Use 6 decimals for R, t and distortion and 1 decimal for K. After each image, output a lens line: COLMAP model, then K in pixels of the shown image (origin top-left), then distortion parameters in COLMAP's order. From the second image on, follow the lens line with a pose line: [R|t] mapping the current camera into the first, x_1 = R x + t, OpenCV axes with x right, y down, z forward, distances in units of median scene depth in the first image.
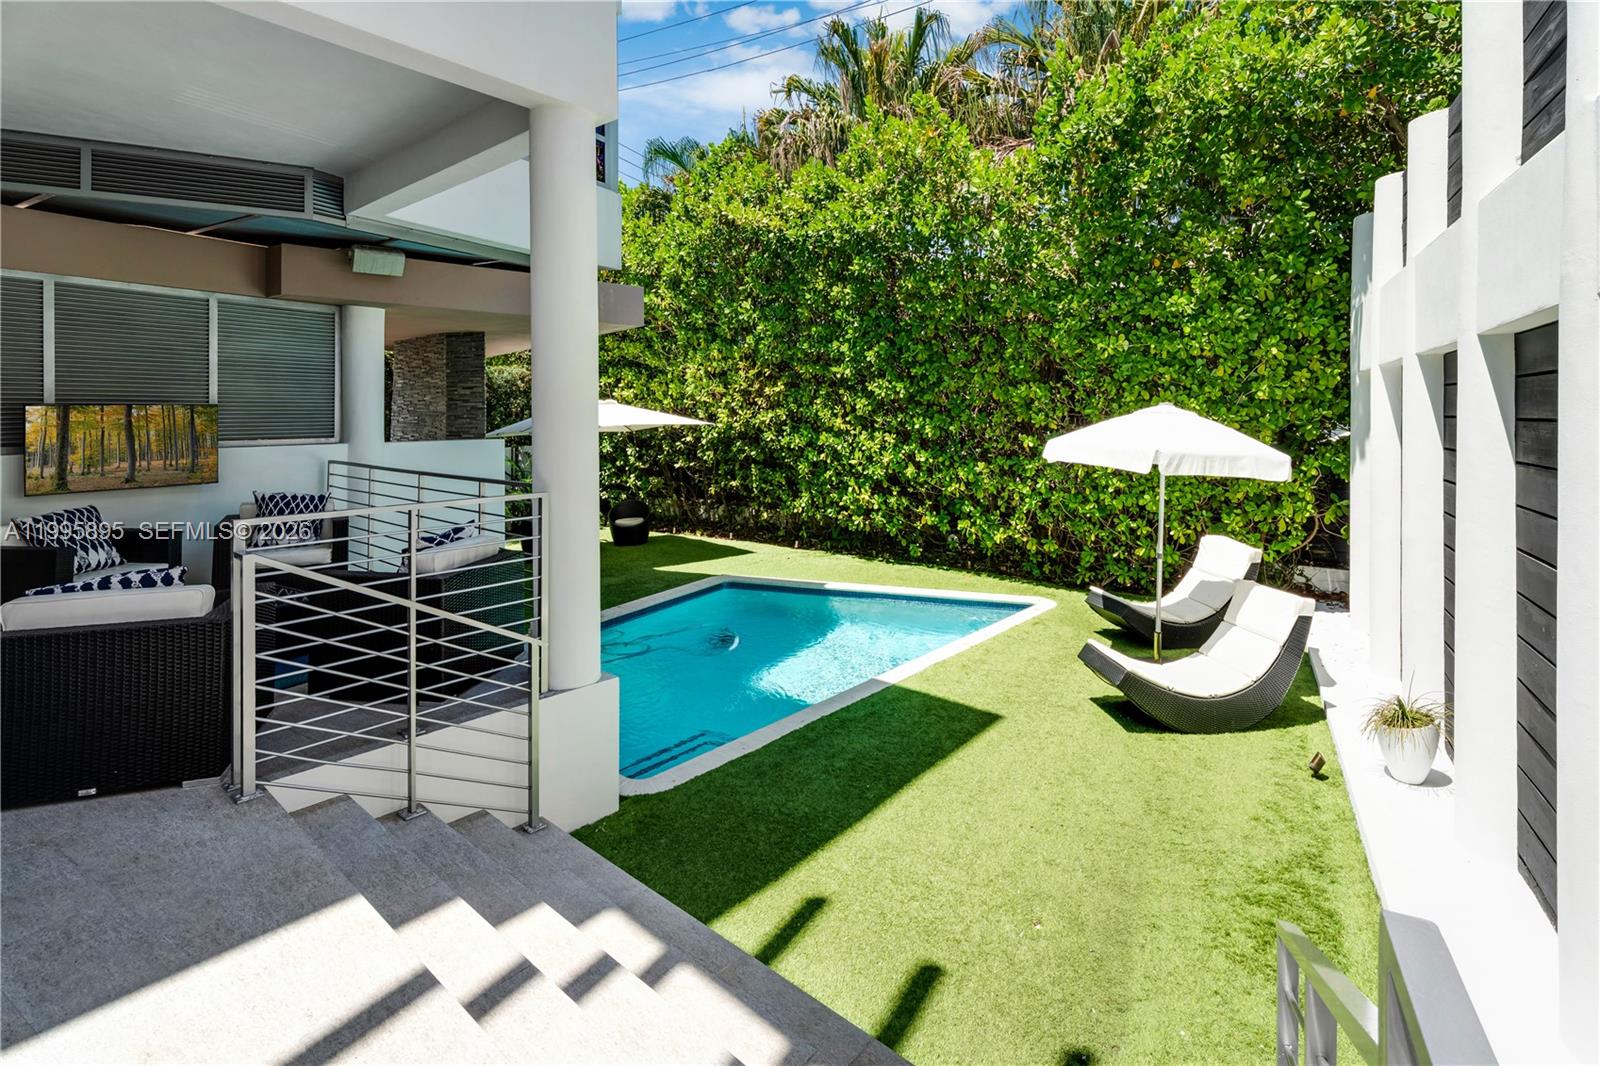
lens RADIAL K [[747.7, 0, 806.0], [0, 747.7, 430.6], [0, 0, 1]] dist [-0.000030, -0.000479]
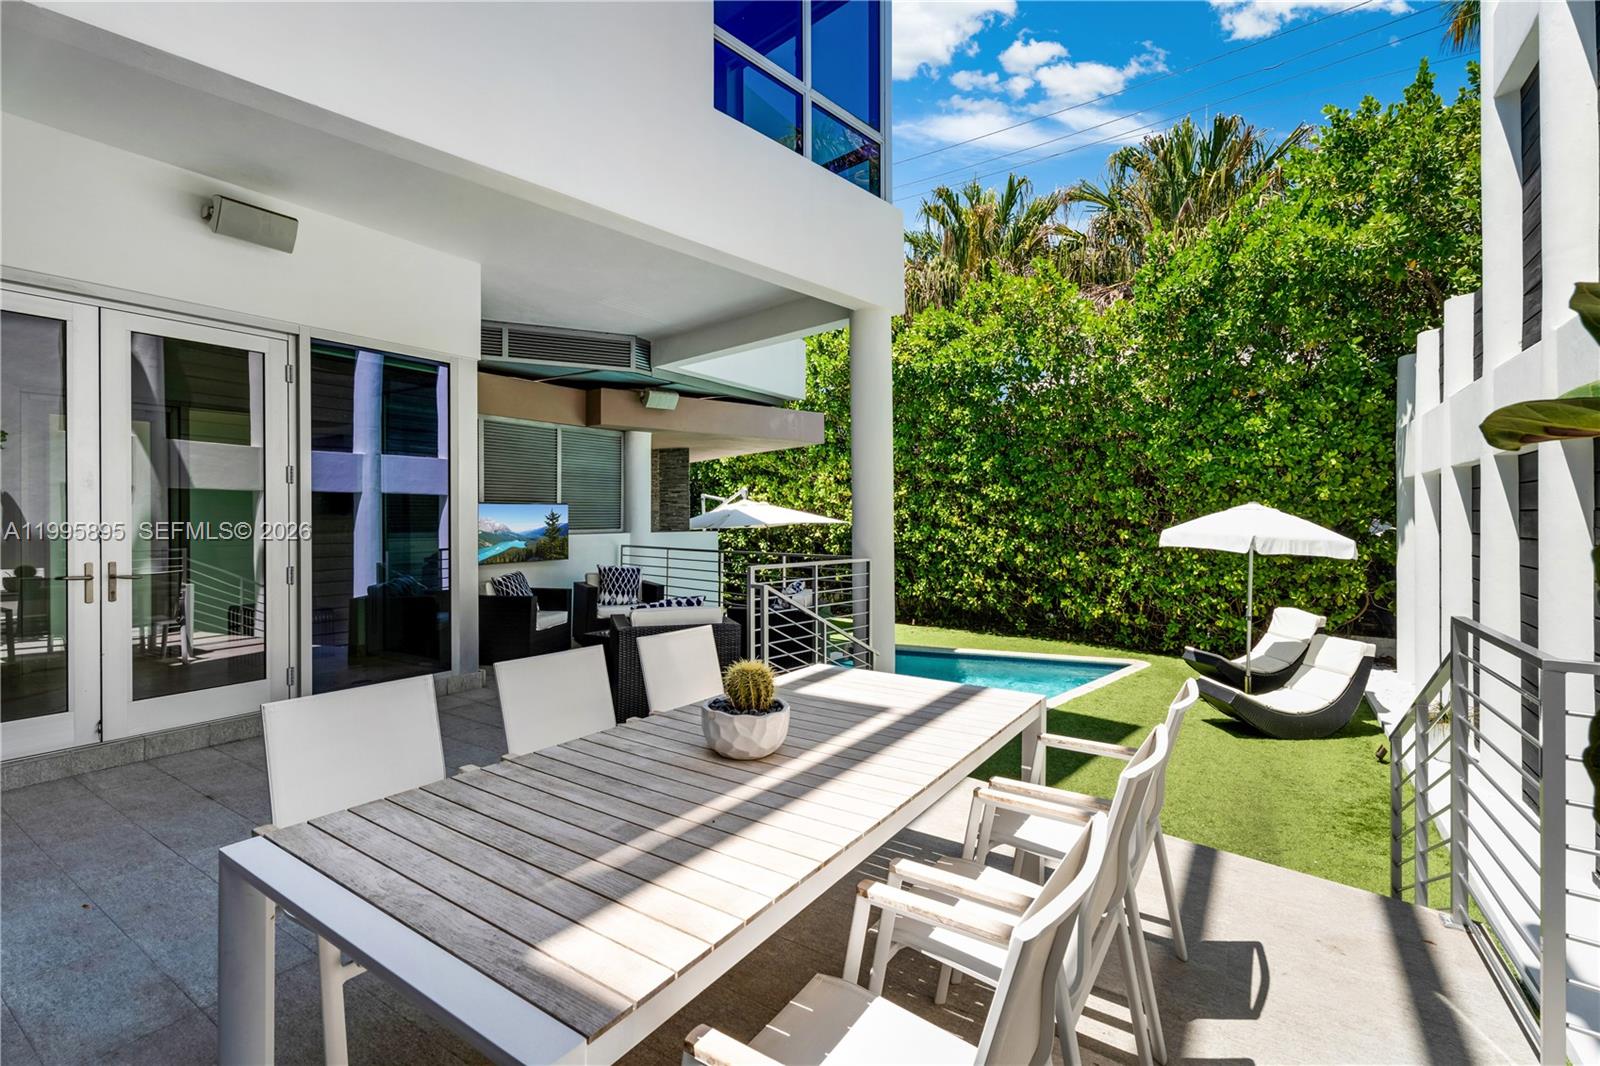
lens RADIAL K [[714.4, 0, 809.0], [0, 714.4, 524.9], [0, 0, 1]] dist [0.005307, -0.001353]
pose [[0.999037, 0.000625, -0.043877, -0.177993], [-0.001148, 0.999929, -0.011901, 0.013647], [0.043867, 0.011940, 0.998966, -0.214678]]
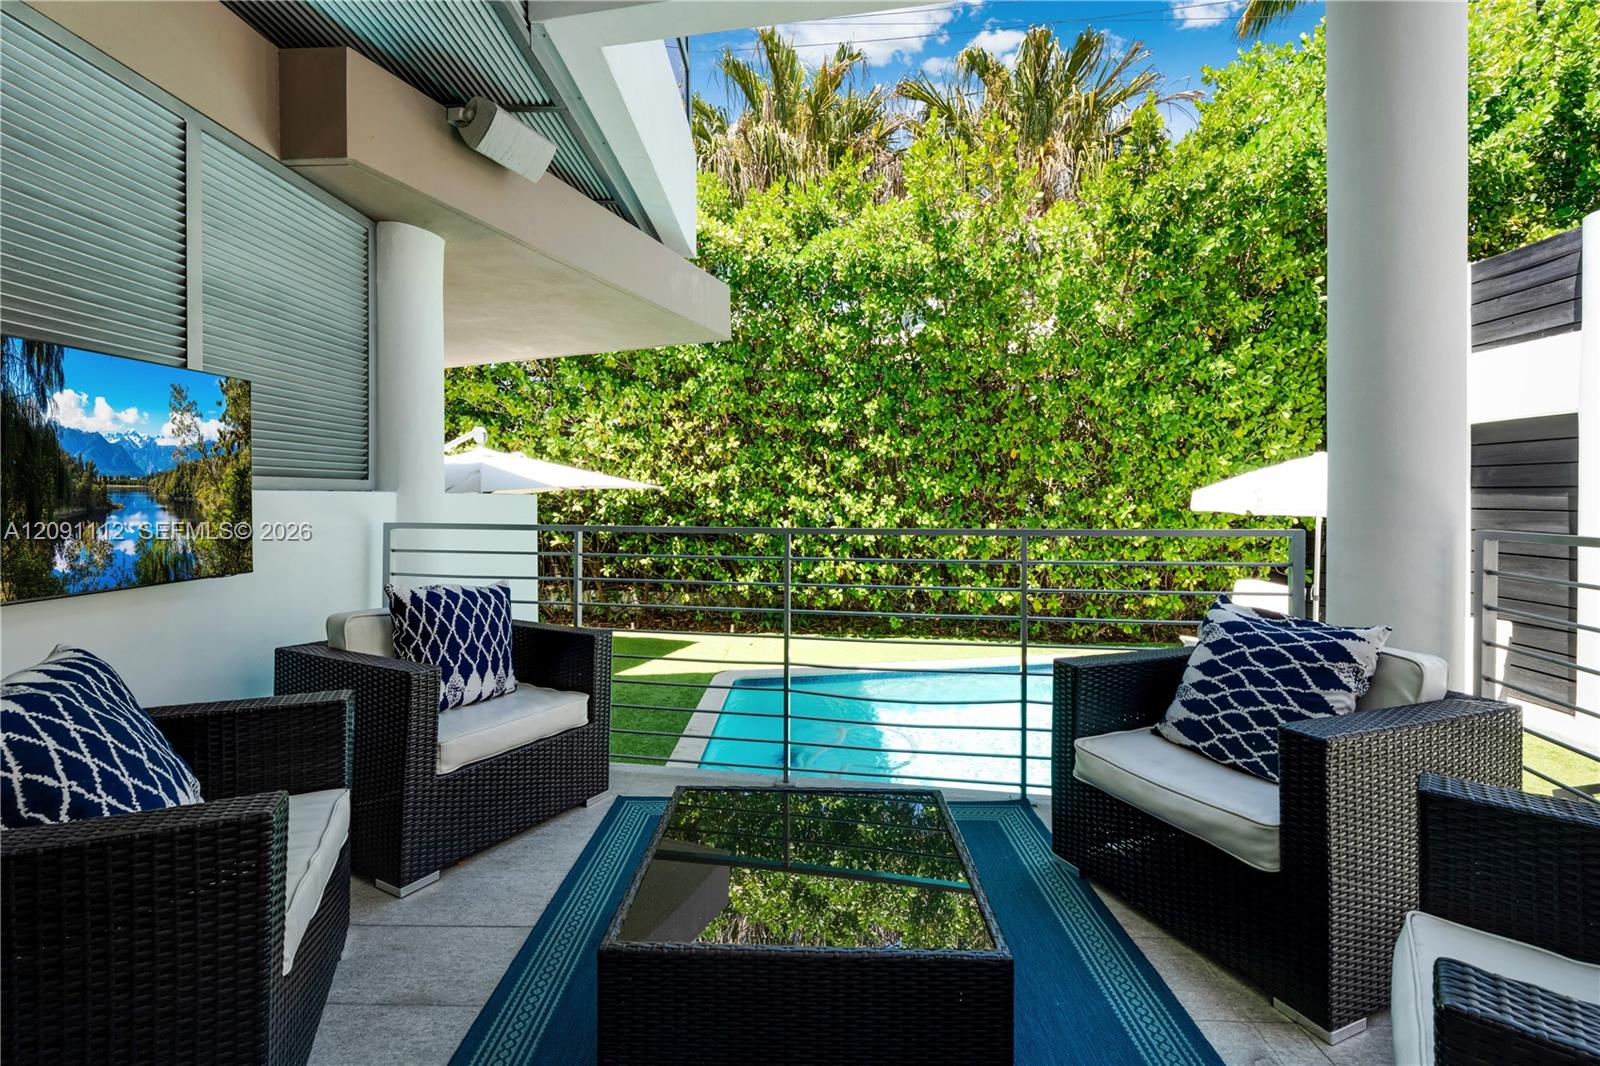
lens RADIAL K [[714.4, 0, 799.2], [0, 714.4, 517.0], [0, 0, 1]] dist [0.005307, -0.001353]
pose [[0.876966, -0.013846, 0.480353, -0.465906], [0.011981, 0.999904, 0.006949, 0.026747], [-0.480403, -0.000339, 0.877048, 0.335544]]
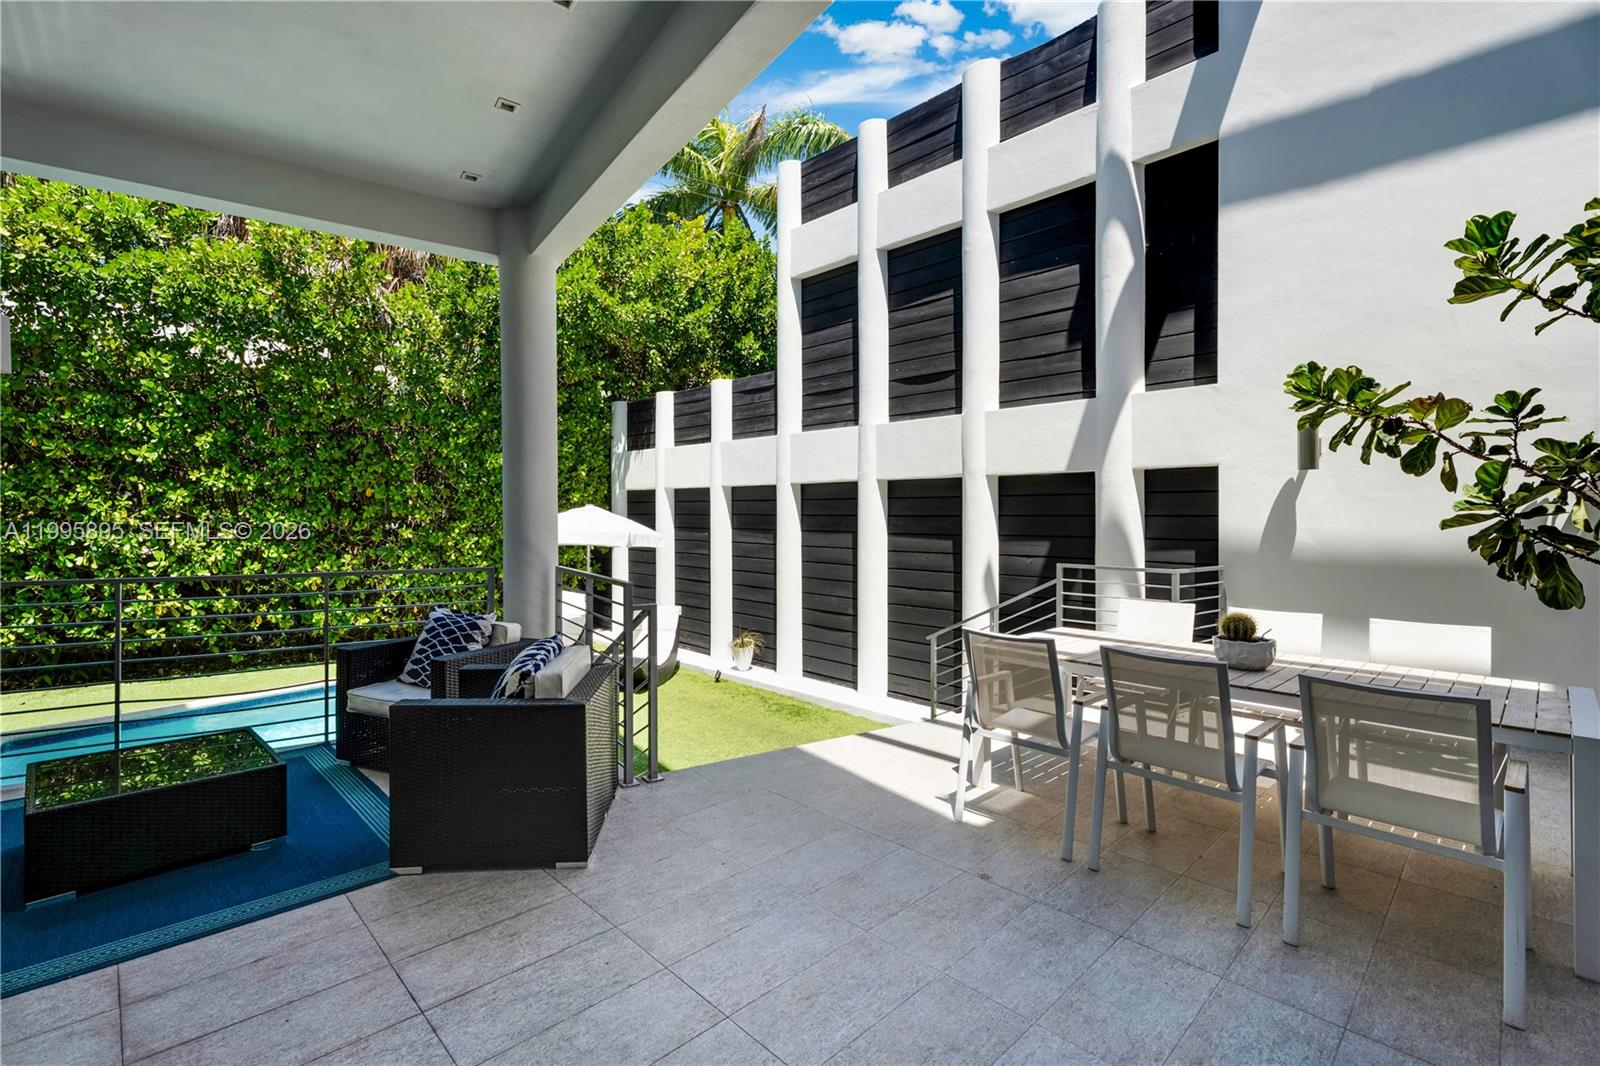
lens RADIAL K [[714.4, 0, 799.1], [0, 714.4, 528.2], [0, 0, 1]] dist [0.005307, -0.001353]
pose [[0.274926, -0.009670, 0.961417, -0.618894], [0.010524, 0.999920, 0.007048, 0.004634], [-0.961408, 0.008181, 0.275006, 0.107765]]
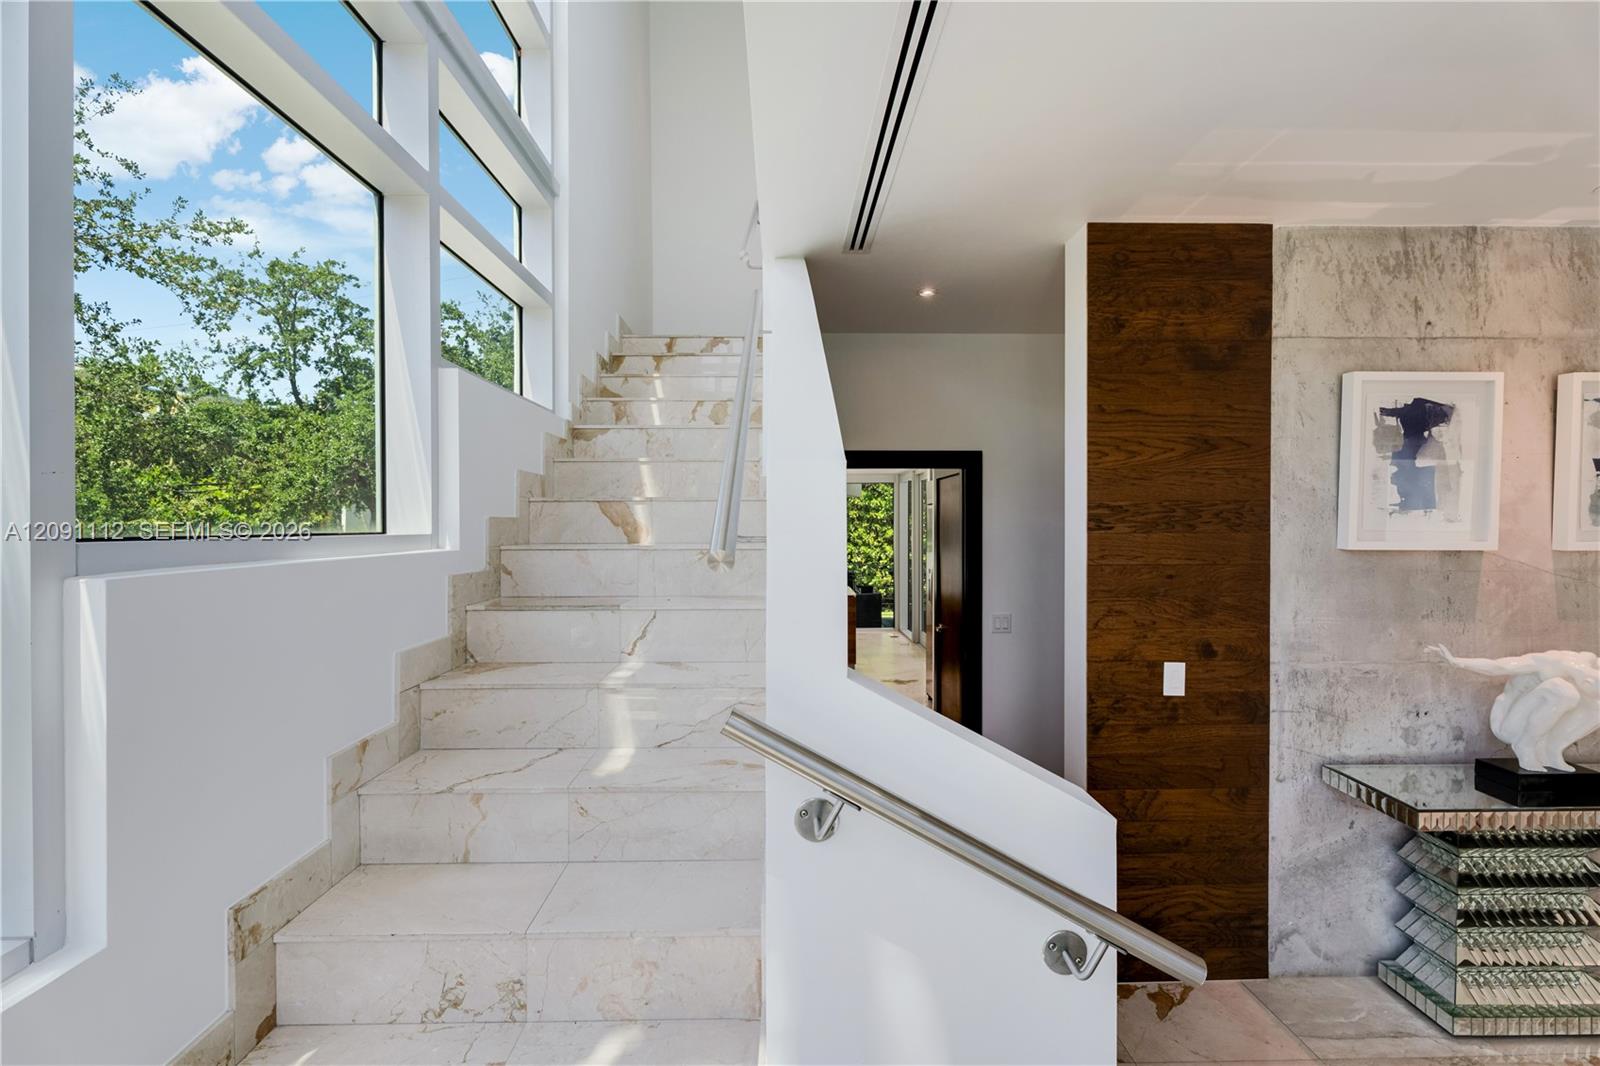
lens RADIAL K [[714.4, 0, 799.8], [0, 714.4, 531.9], [0, 0, 1]] dist [0.005307, -0.001353]
pose [[0.856013, -0.009147, 0.516874, -1.319601], [0.008287, 0.999958, 0.003972, -0.053265], [-0.516888, 0.000883, 0.856053, -0.589269]]
